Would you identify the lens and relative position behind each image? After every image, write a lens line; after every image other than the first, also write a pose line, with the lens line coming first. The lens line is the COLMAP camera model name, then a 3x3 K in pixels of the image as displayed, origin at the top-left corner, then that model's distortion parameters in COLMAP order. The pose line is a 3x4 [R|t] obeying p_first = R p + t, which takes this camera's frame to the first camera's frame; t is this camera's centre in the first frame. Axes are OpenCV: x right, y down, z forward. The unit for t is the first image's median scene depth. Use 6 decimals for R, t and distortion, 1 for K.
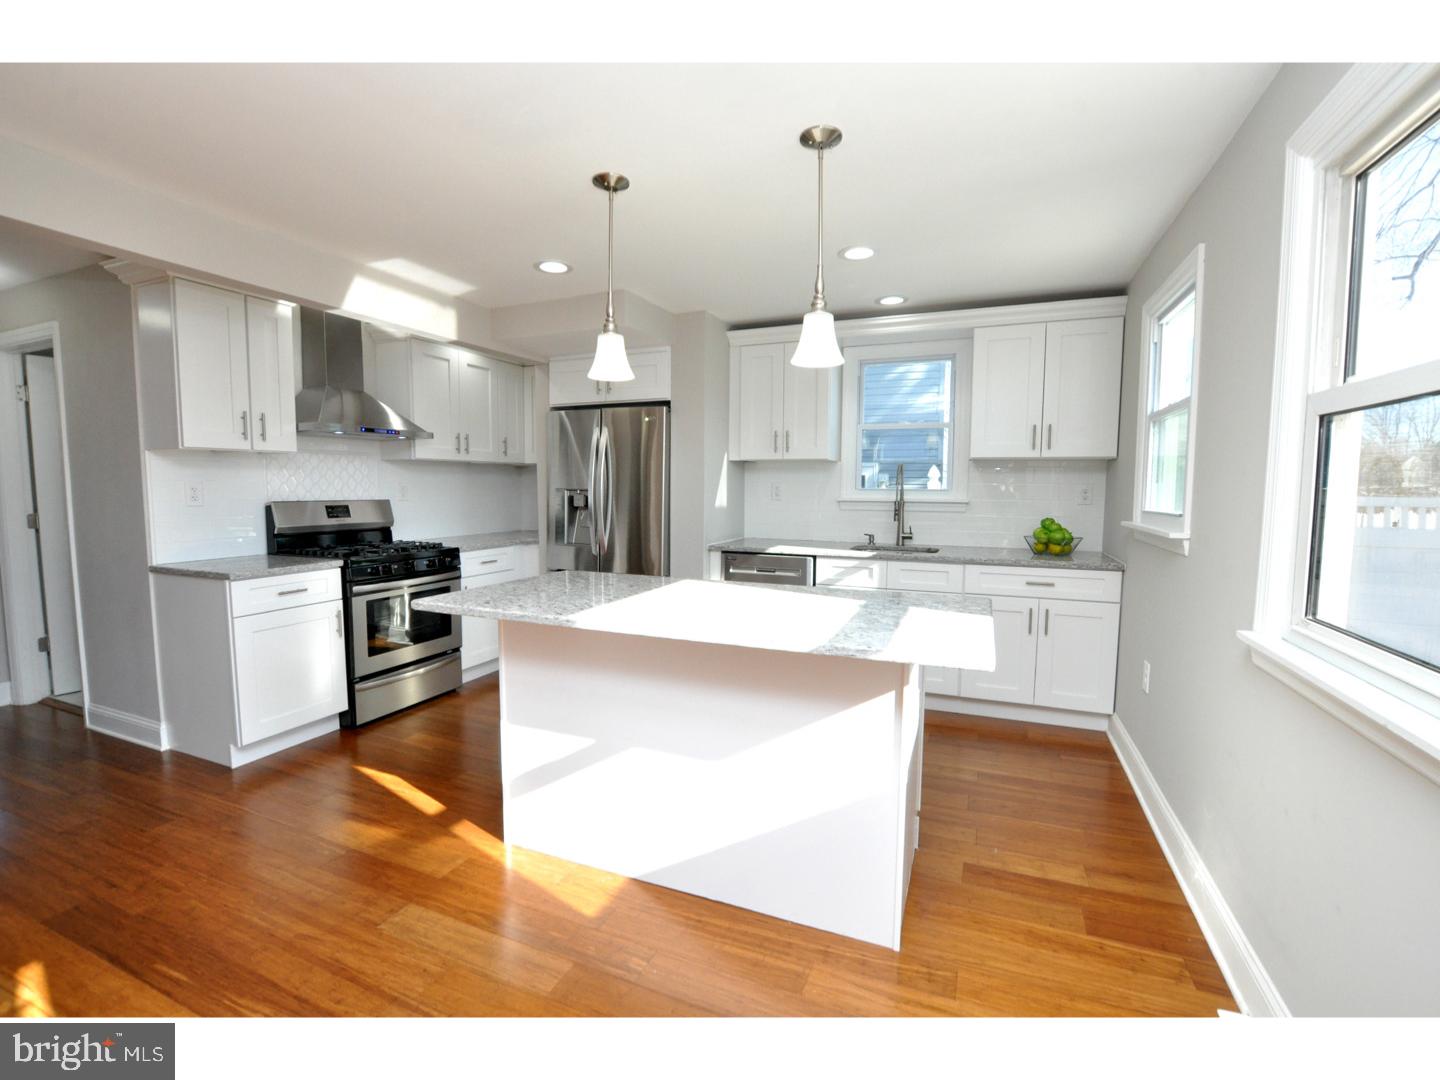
lens RADIAL K [[627.5, 0, 722.5], [0, 627.5, 546.7], [0, 0, 1]] dist [-0.014496, 0.000583]
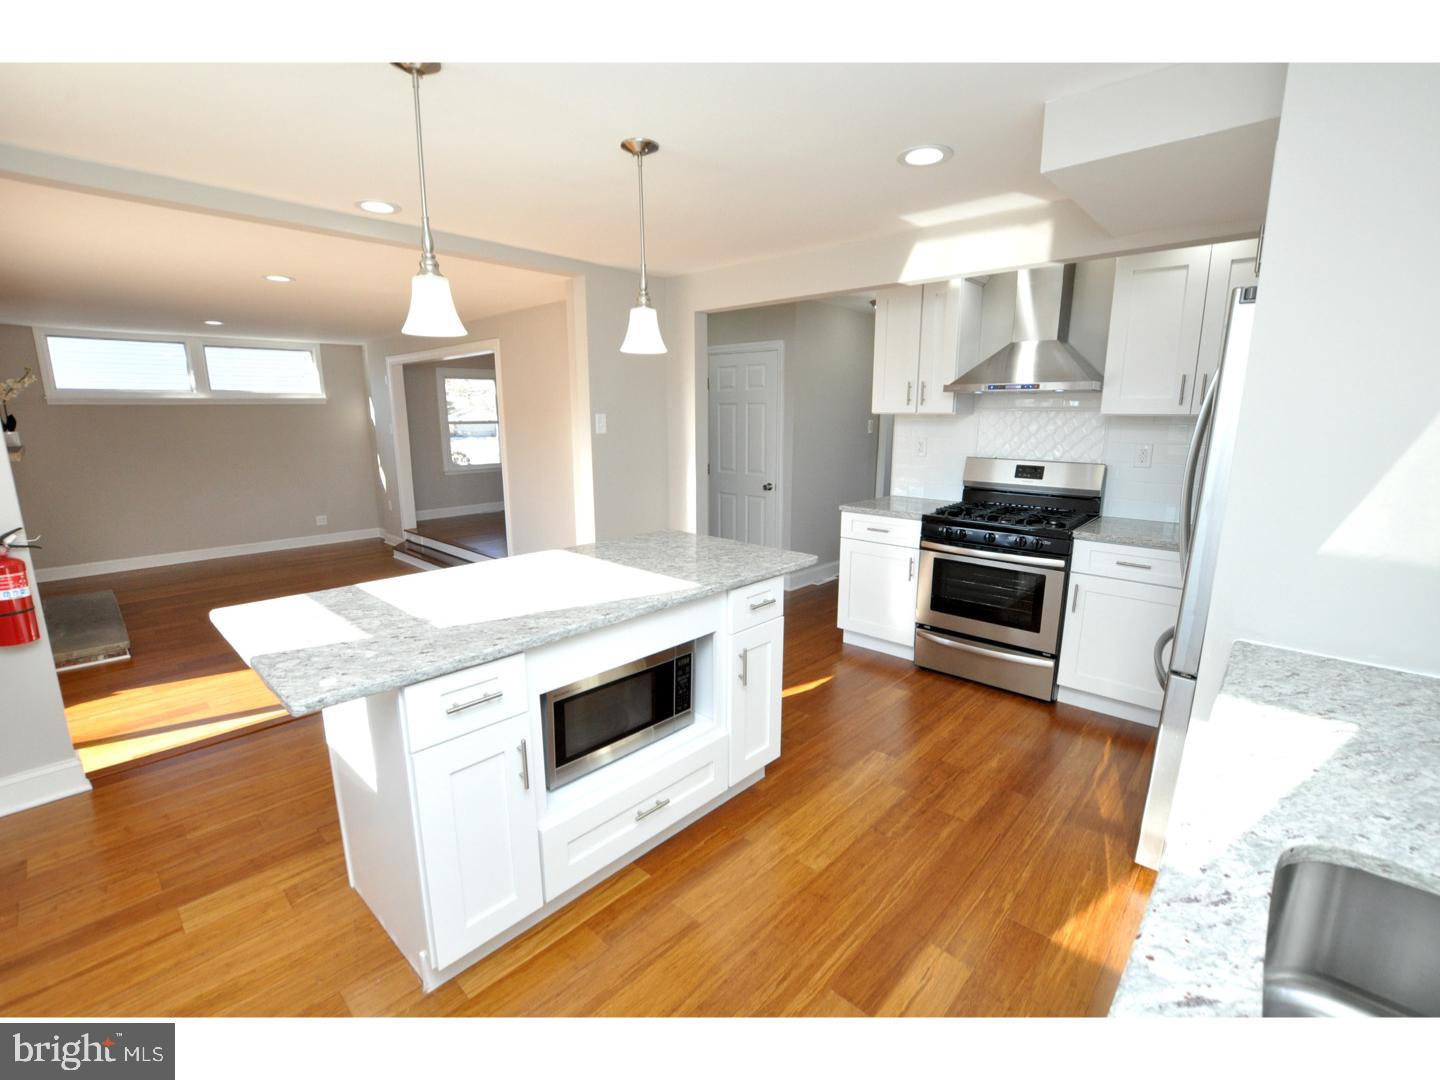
lens RADIAL K [[632.9, 0, 725.3], [0, 632.9, 545.1], [0, 0, 1]] dist [-0.032482, 0.004780]
pose [[-0.338117, 0.185996, -0.922541, 0.430471], [-0.092236, 0.969007, 0.229169, -0.118827], [0.936573, 0.162578, -0.310482, 0.830345]]
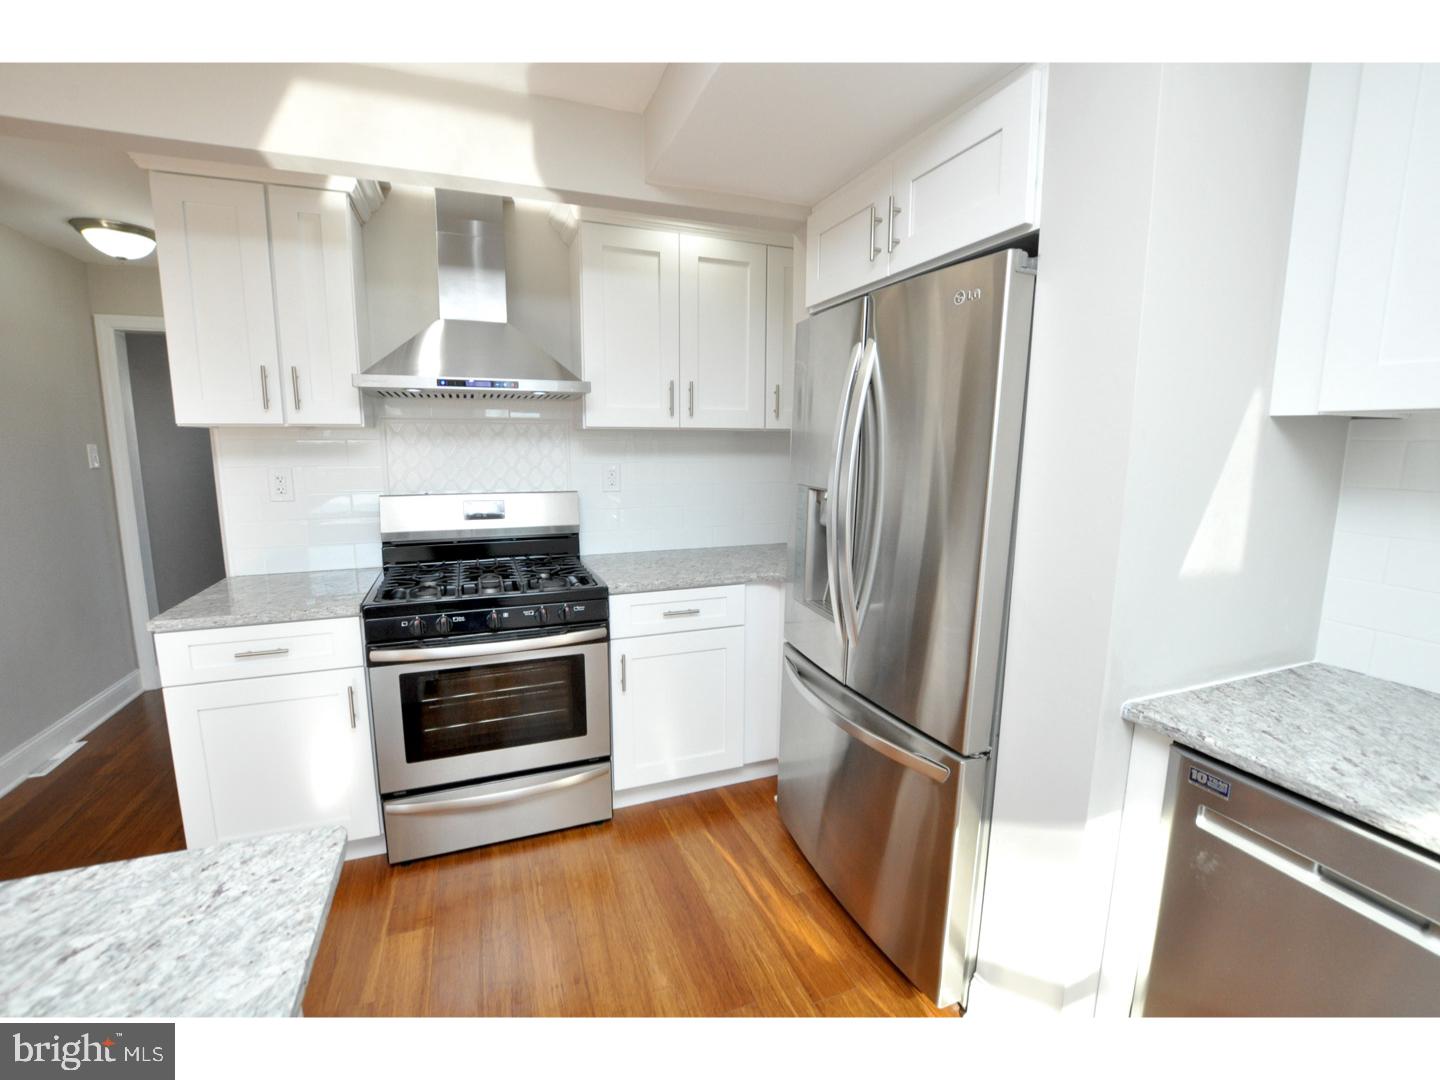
lens RADIAL K [[632.9, 0, 725.6], [0, 632.9, 541.7], [0, 0, 1]] dist [-0.032482, 0.004780]
pose [[0.698234, 0.108275, -0.707633, 0.046588], [-0.069490, 0.994079, 0.083538, -0.092096], [0.712488, -0.009155, 0.701624, 0.669353]]
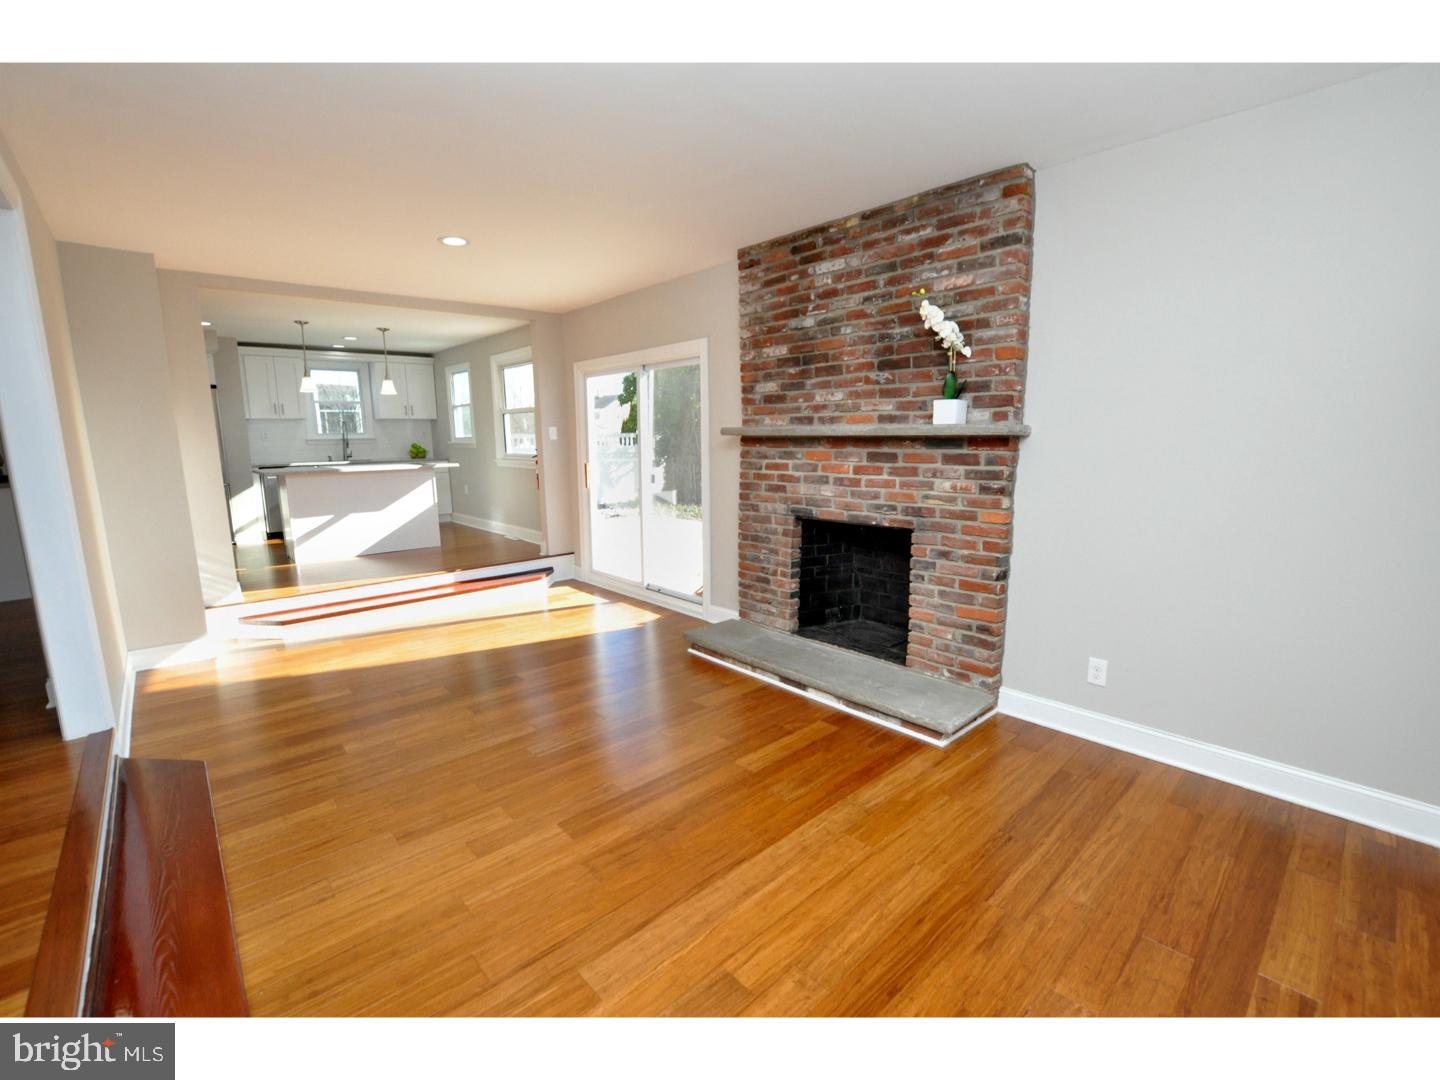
lens RADIAL K [[632.9, 0, 728.2], [0, 632.9, 540.7], [0, 0, 1]] dist [-0.032482, 0.004780]
pose [[0.417003, -0.163444, 0.894089, -1.116489], [0.106172, 0.985724, 0.130676, 0.125914], [-0.902683, 0.040434, 0.428403, -1.042093]]
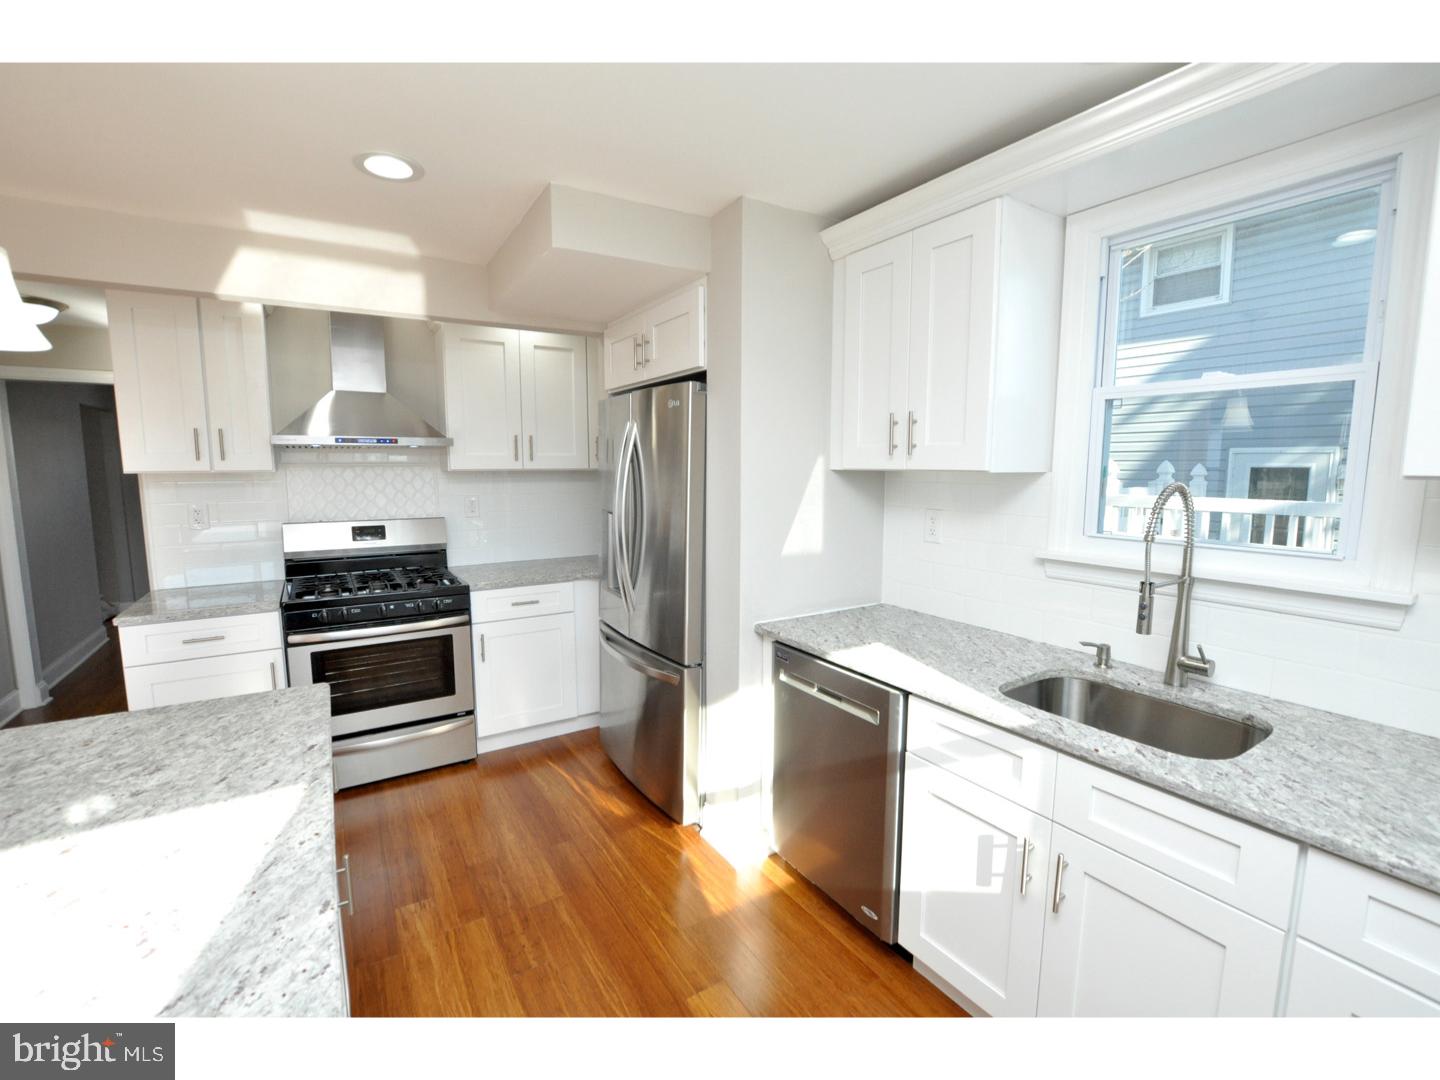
lens RADIAL K [[632.9, 0, 724.2], [0, 632.9, 543.5], [0, 0, 1]] dist [-0.032482, 0.004780]
pose [[0.821384, 0.064700, -0.566694, 0.275149], [-0.050424, 0.997892, 0.040844, -0.097136], [0.568142, -0.004974, 0.822916, 0.529048]]
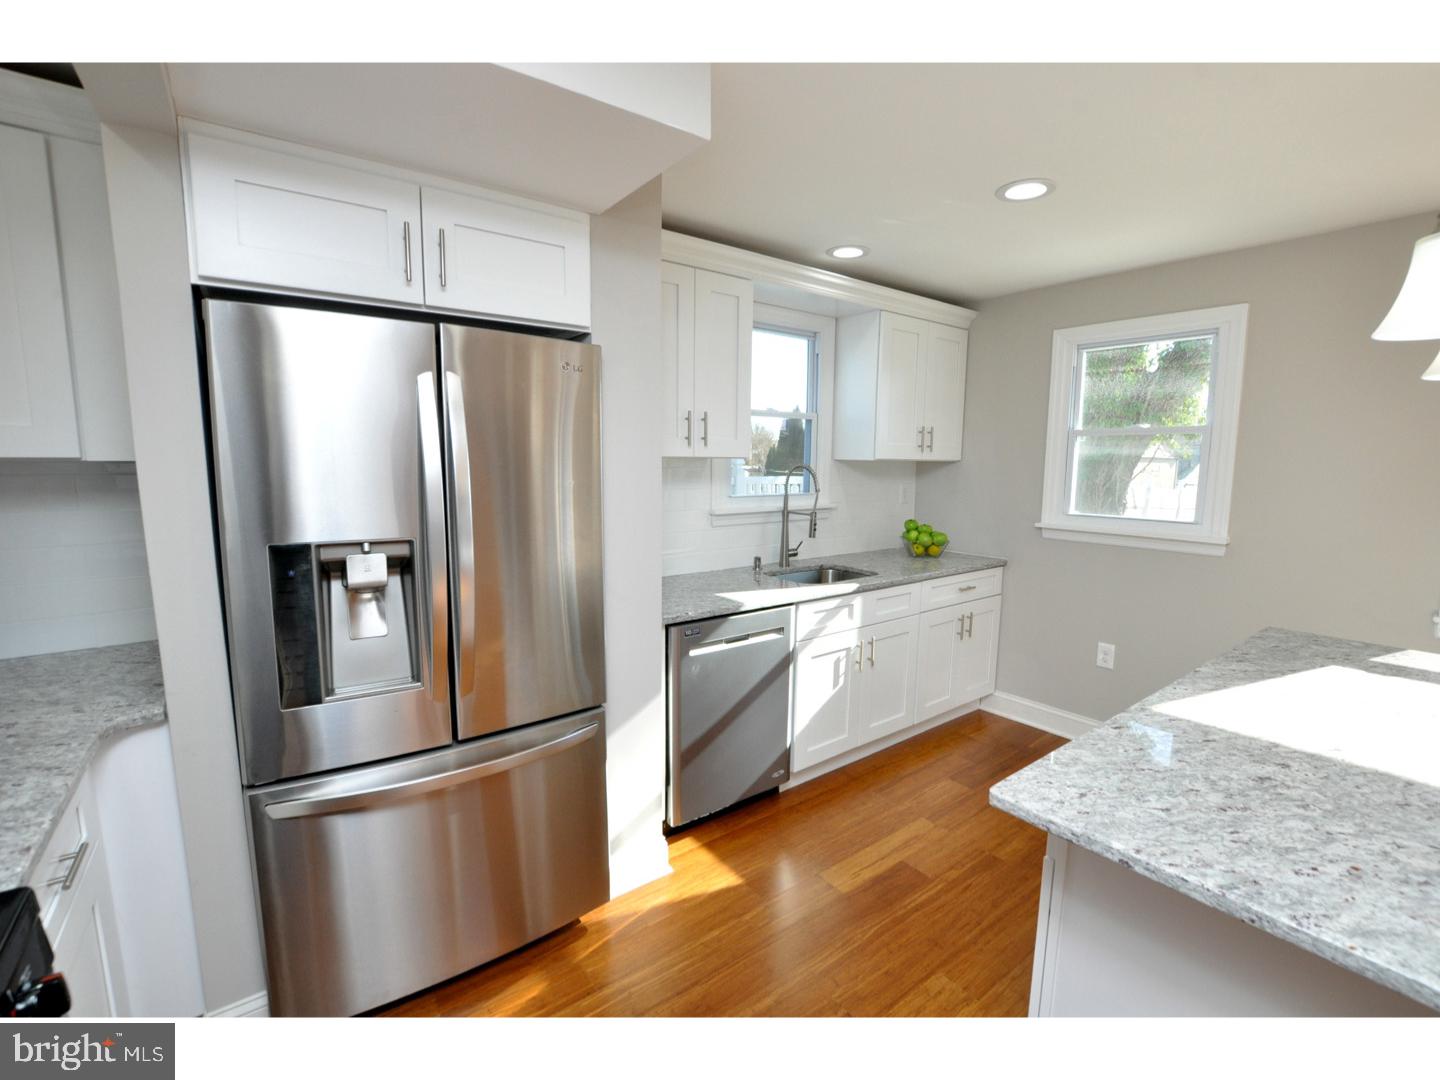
lens RADIAL K [[632.9, 0, 724.6], [0, 632.9, 544.9], [0, 0, 1]] dist [-0.032482, 0.004780]
pose [[0.503517, -0.118152, 0.855869, -0.456493], [0.078460, 0.992765, 0.090891, -0.111417], [-0.860416, 0.021387, 0.509144, 0.681869]]
